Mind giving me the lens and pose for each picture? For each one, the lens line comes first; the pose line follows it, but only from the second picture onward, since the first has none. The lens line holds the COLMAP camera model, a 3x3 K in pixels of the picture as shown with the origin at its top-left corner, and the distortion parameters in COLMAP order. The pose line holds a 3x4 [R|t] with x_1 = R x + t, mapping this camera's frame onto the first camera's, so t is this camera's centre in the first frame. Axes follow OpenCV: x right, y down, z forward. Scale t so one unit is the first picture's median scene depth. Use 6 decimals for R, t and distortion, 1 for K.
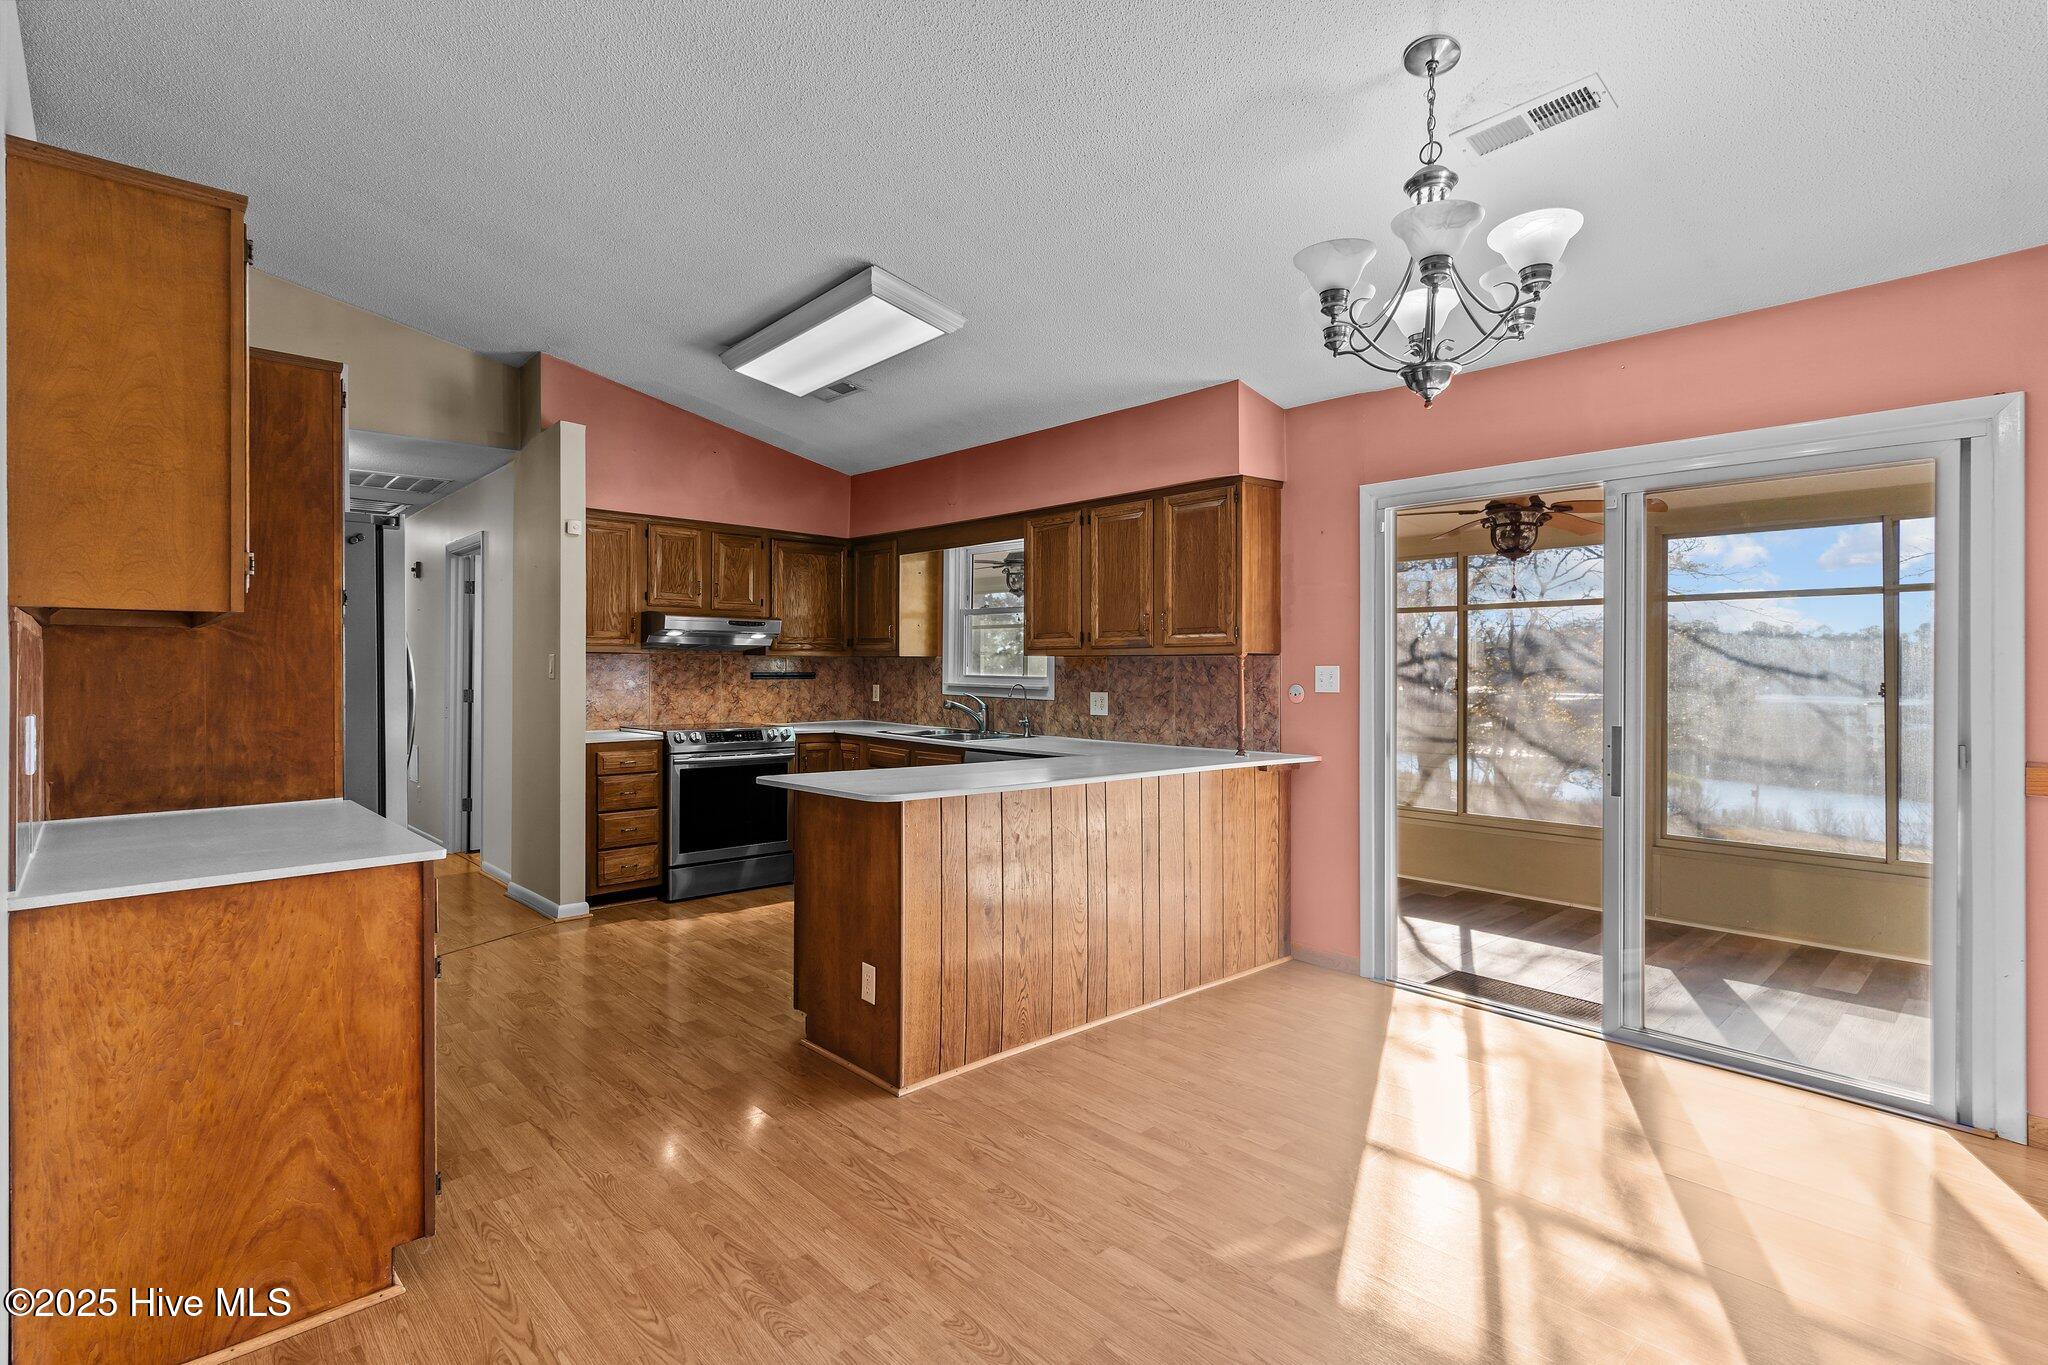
lens RADIAL K [[988.9, 0, 1015.4], [0, 988.9, 671.7], [0, 0, 1]] dist [0.004092, -0.000393]
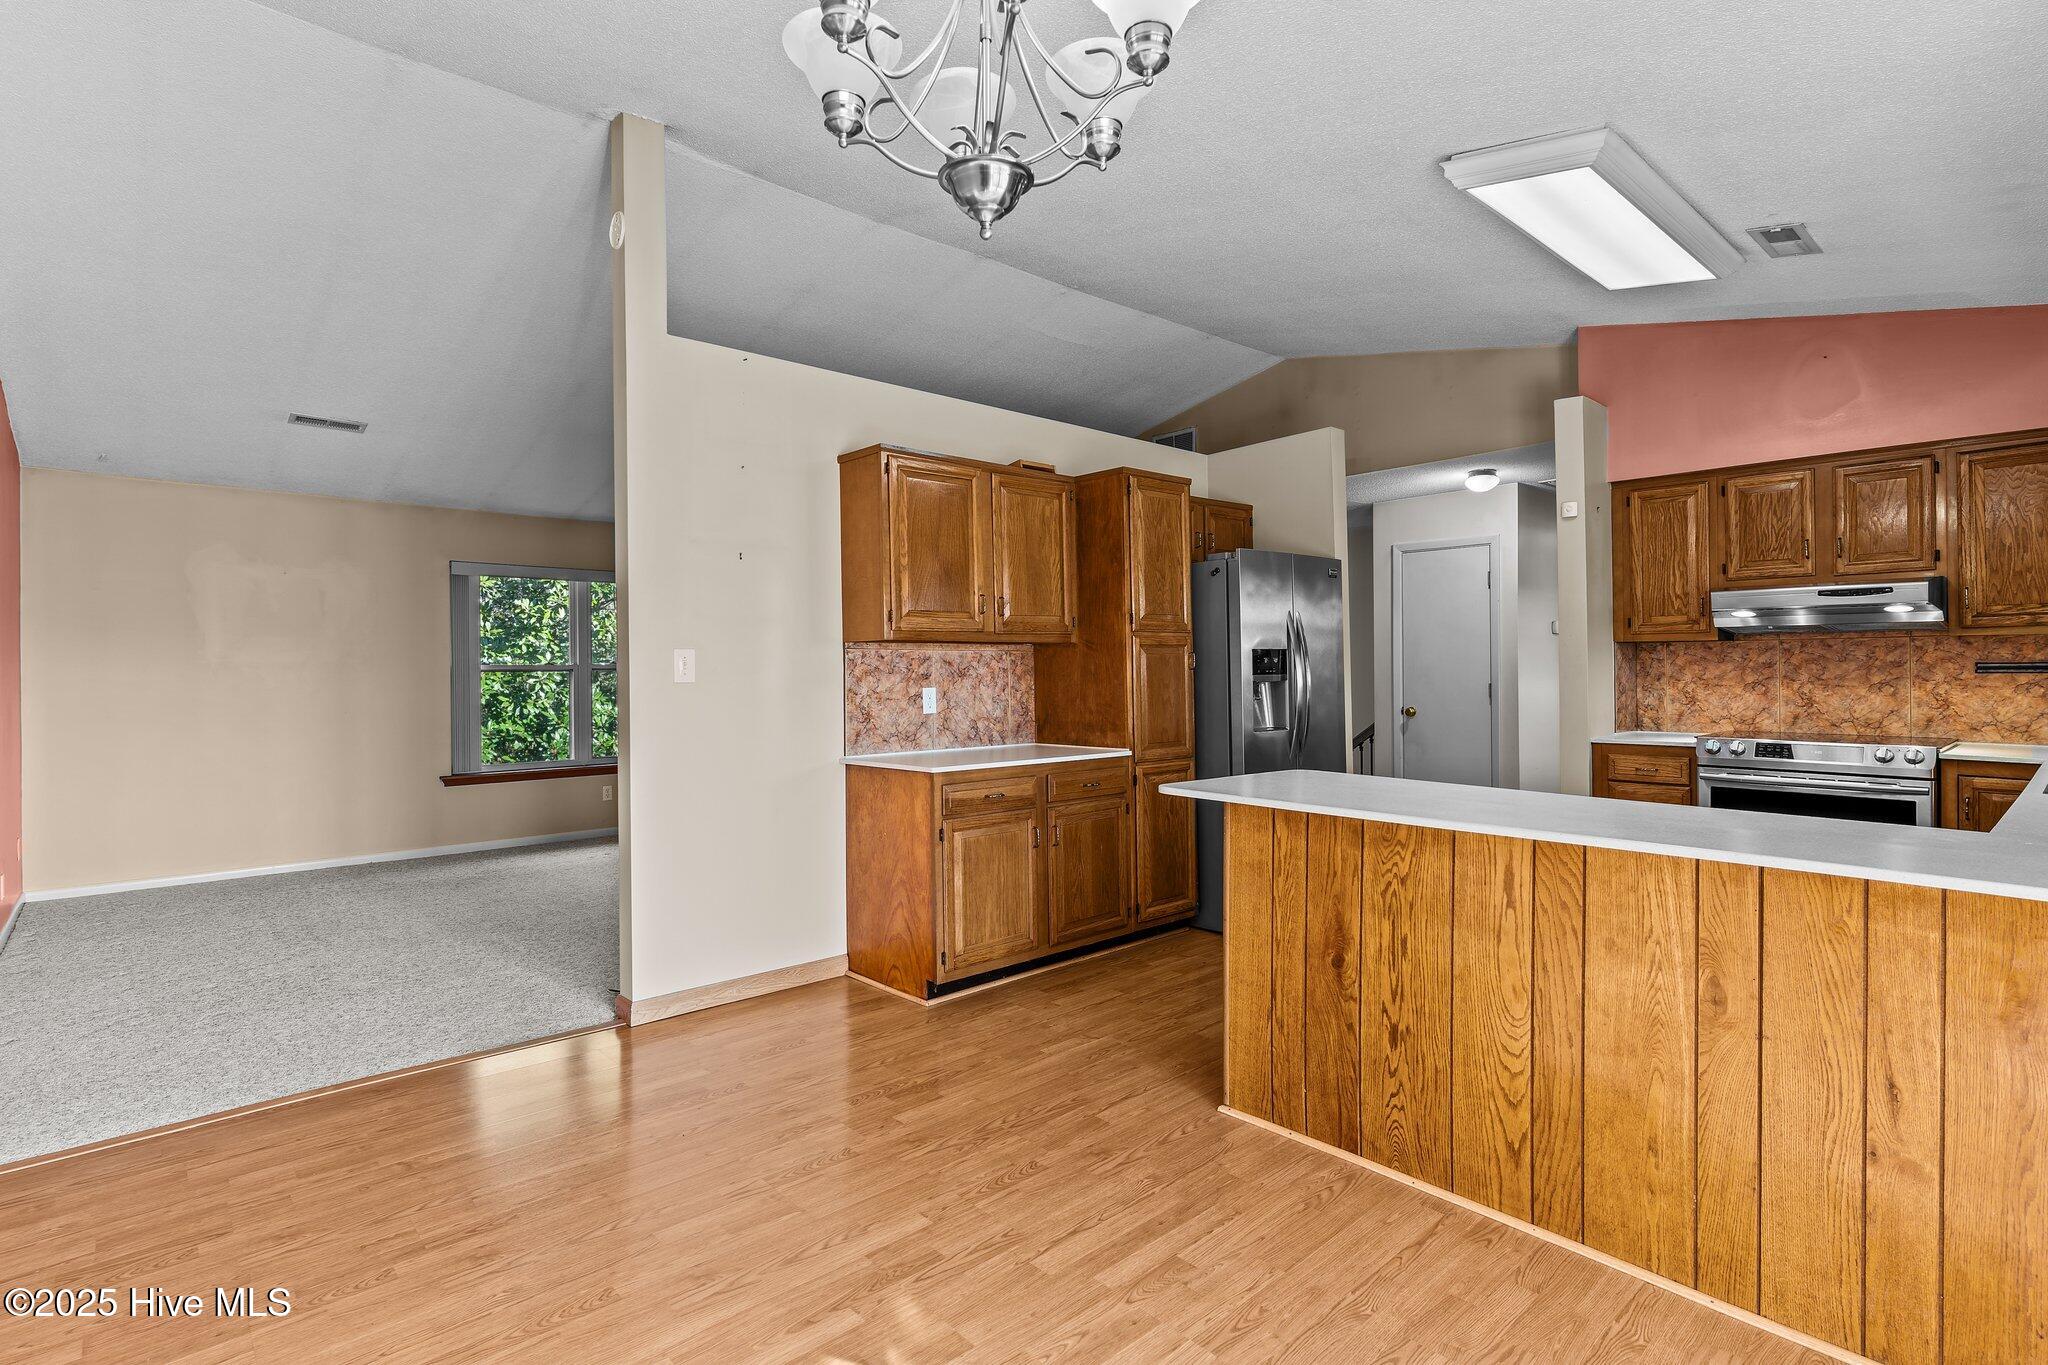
lens RADIAL K [[988.9, 0, 1009.4], [0, 988.9, 675.8], [0, 0, 1]] dist [0.004092, -0.000393]
pose [[-0.012857, 0.002774, -0.999913, 0.502748], [0.006268, 0.999977, 0.002693, 0.004897], [0.999898, -0.006233, -0.012874, 0.491445]]
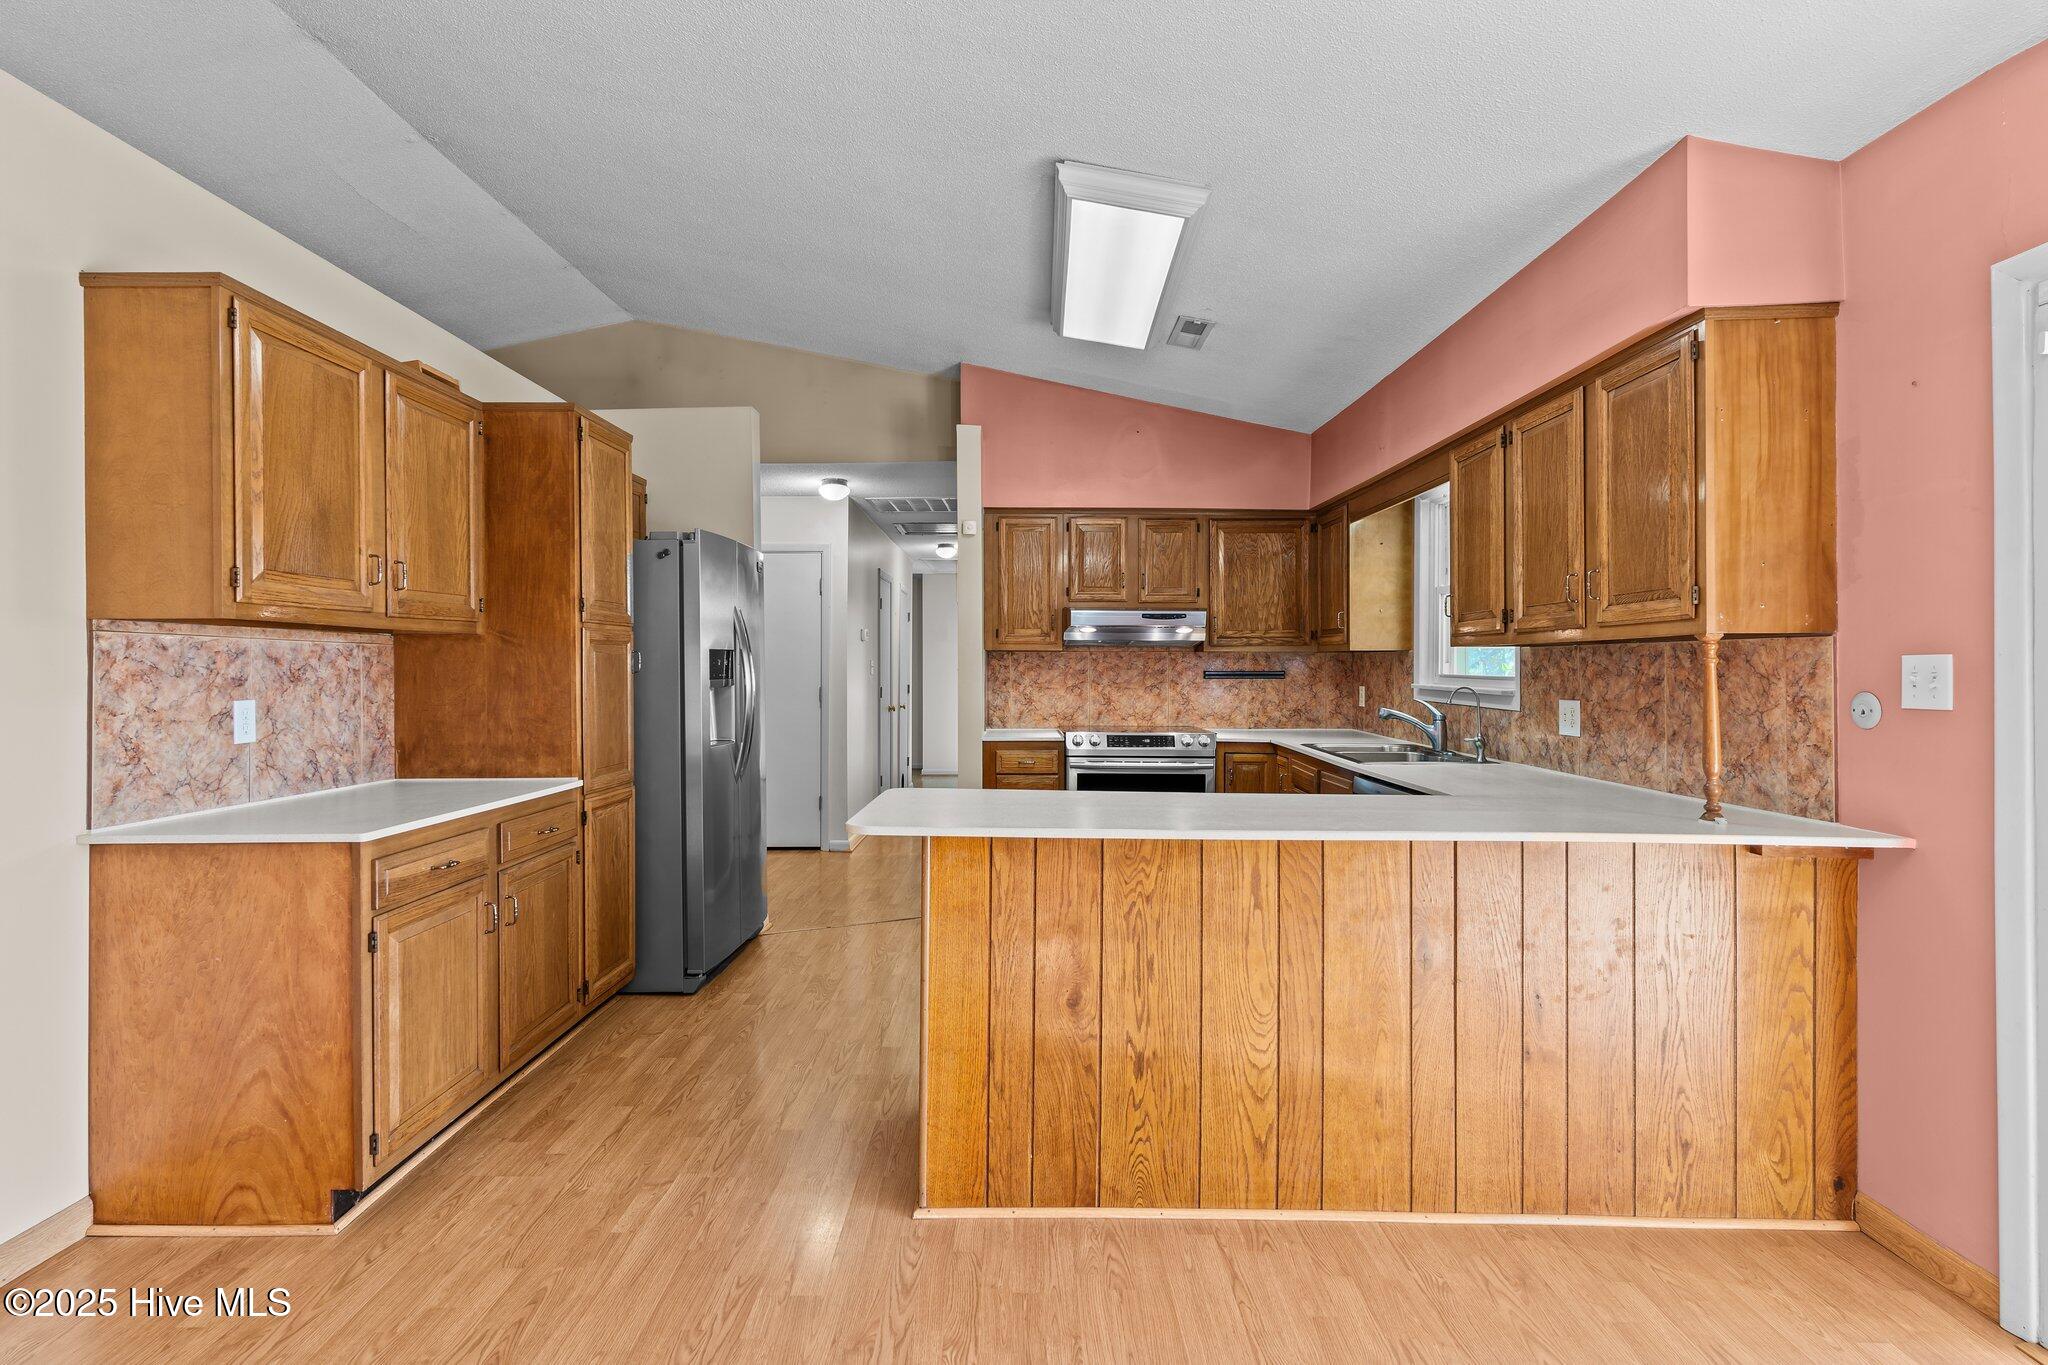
lens RADIAL K [[988.9, 0, 1011.8], [0, 988.9, 667.8], [0, 0, 1]] dist [0.004092, -0.000393]
pose [[0.730250, -0.002974, -0.683173, 0.282766], [0.000059, 0.999991, -0.004290, 0.002176], [0.683180, 0.003092, 0.730244, 0.295218]]
